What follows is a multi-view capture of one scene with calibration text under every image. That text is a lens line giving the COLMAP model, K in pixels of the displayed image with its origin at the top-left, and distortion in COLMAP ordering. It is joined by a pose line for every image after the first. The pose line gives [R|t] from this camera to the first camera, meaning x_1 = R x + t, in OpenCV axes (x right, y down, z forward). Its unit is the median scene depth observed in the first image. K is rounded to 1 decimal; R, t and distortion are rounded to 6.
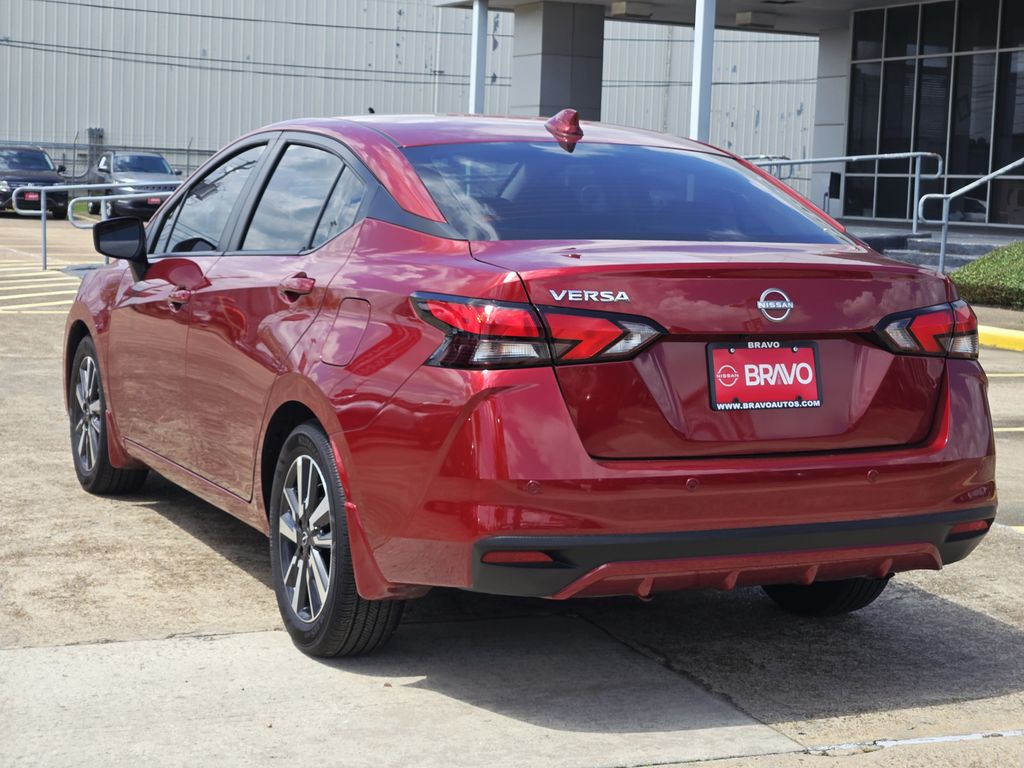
lens RADIAL K [[1897.9, 0, 510.1], [0, 1897.9, 378.8], [0, 0, 1]] dist [-0.119889, 0.000000]
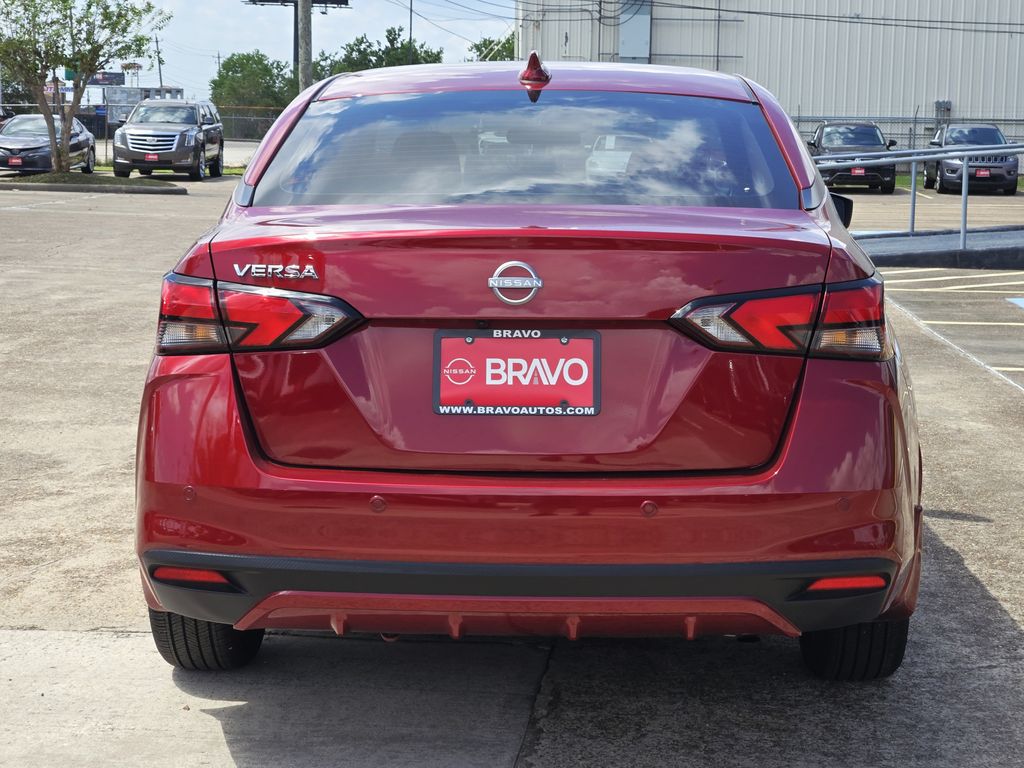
lens RADIAL K [[1897.9, 0, 543.5], [0, 1897.9, 301.9], [0, 0, 1]] dist [-0.119889, 0.000000]
pose [[0.875395, 0.012869, -0.483237, 0.522141], [-0.026542, 0.999417, -0.021467, -0.014420], [0.482679, 0.031619, 0.875226, 0.309904]]
